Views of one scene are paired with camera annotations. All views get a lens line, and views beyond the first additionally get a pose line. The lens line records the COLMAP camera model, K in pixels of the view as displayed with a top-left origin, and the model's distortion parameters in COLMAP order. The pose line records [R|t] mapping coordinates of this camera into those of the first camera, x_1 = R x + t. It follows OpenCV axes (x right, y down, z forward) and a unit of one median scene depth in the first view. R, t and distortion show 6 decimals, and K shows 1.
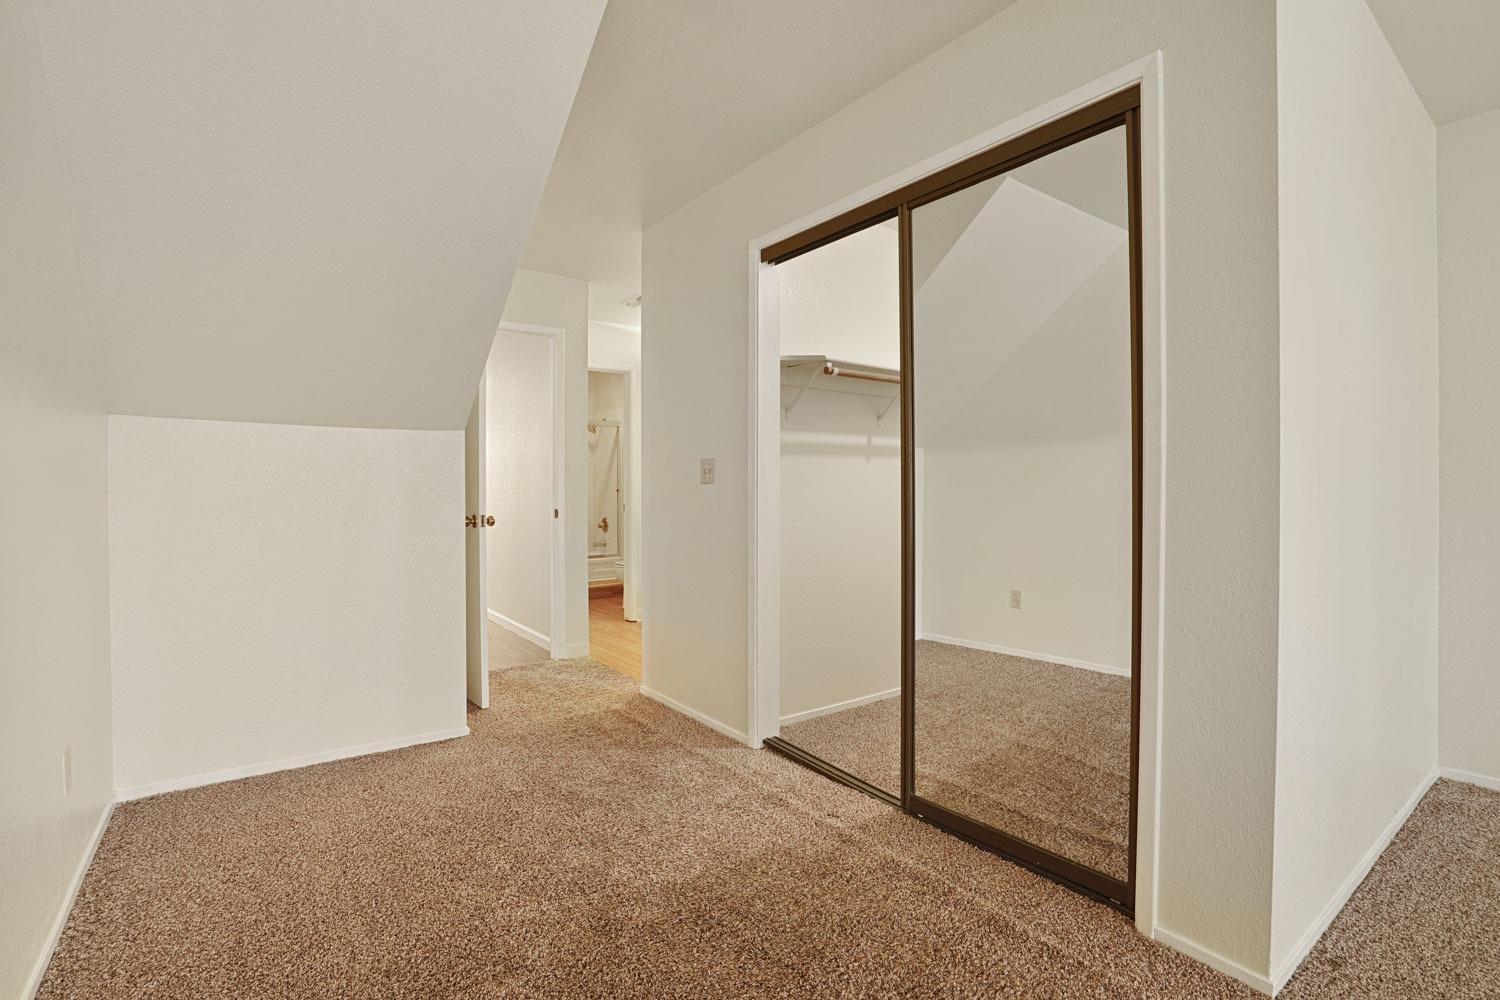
lens RADIAL K [[689.3, 0, 746.6], [0, 689.3, 496.4], [0, 0, 1]] dist [0.000194, 0.000001]
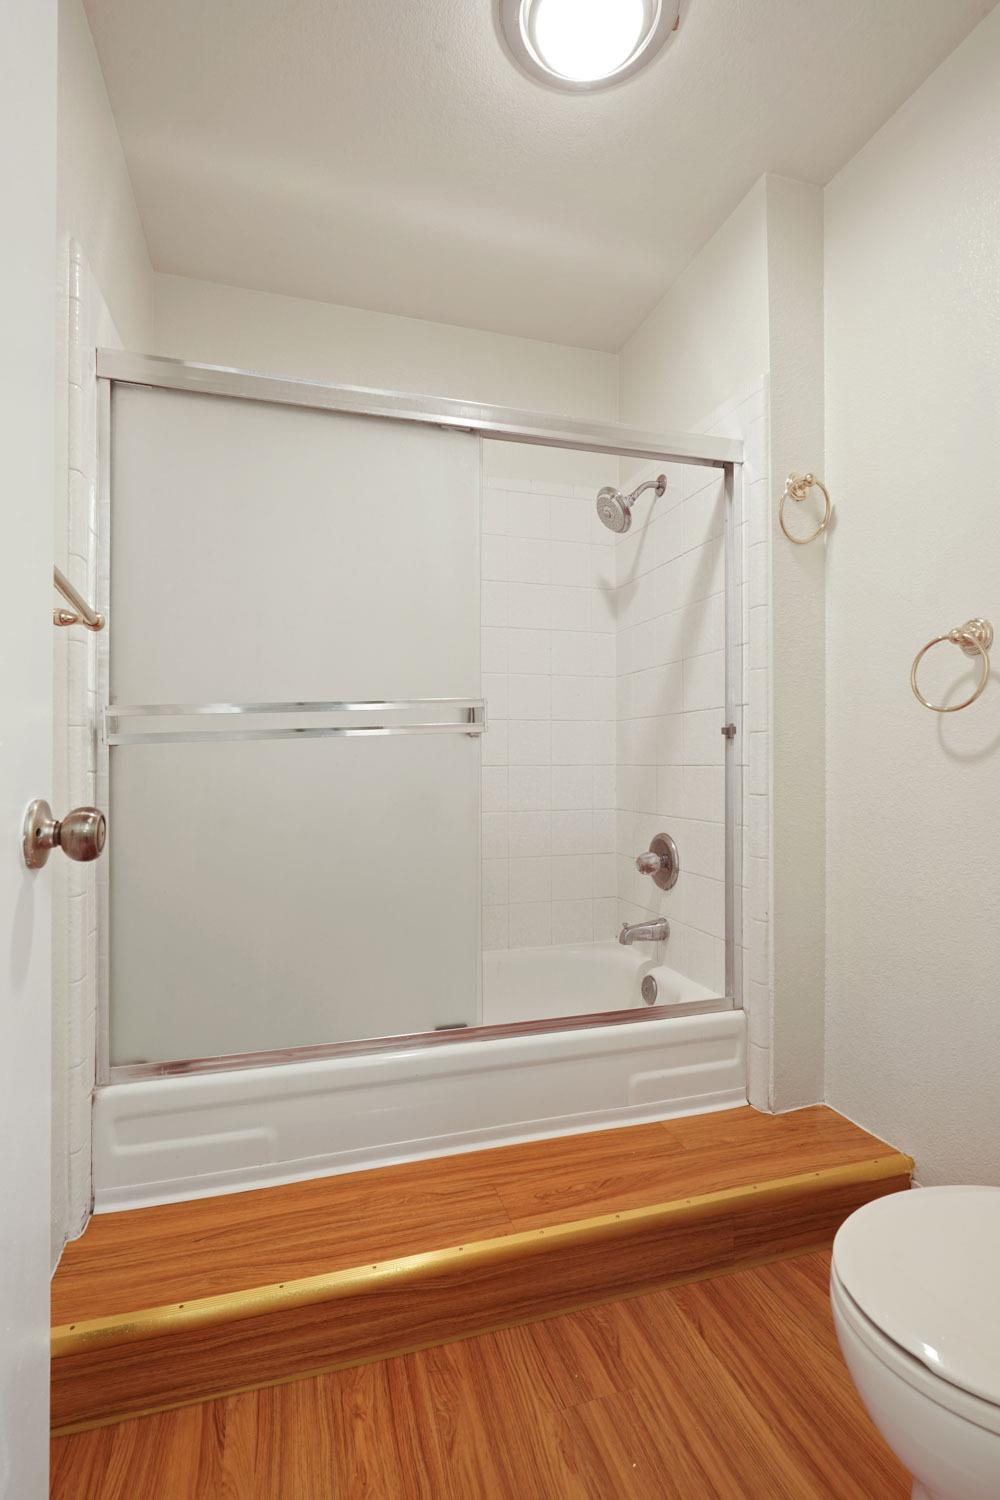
lens RADIAL K [[689.3, 0, 500.3], [0, 689.3, 753.3], [0, 0, 1]] dist [0.000194, 0.000001]
pose [[0.932084, -0.001888, -0.362237, -0.168507], [-0.003107, 0.999908, -0.013205, 0.003863], [0.362229, 0.013433, 0.931992, 0.733091]]
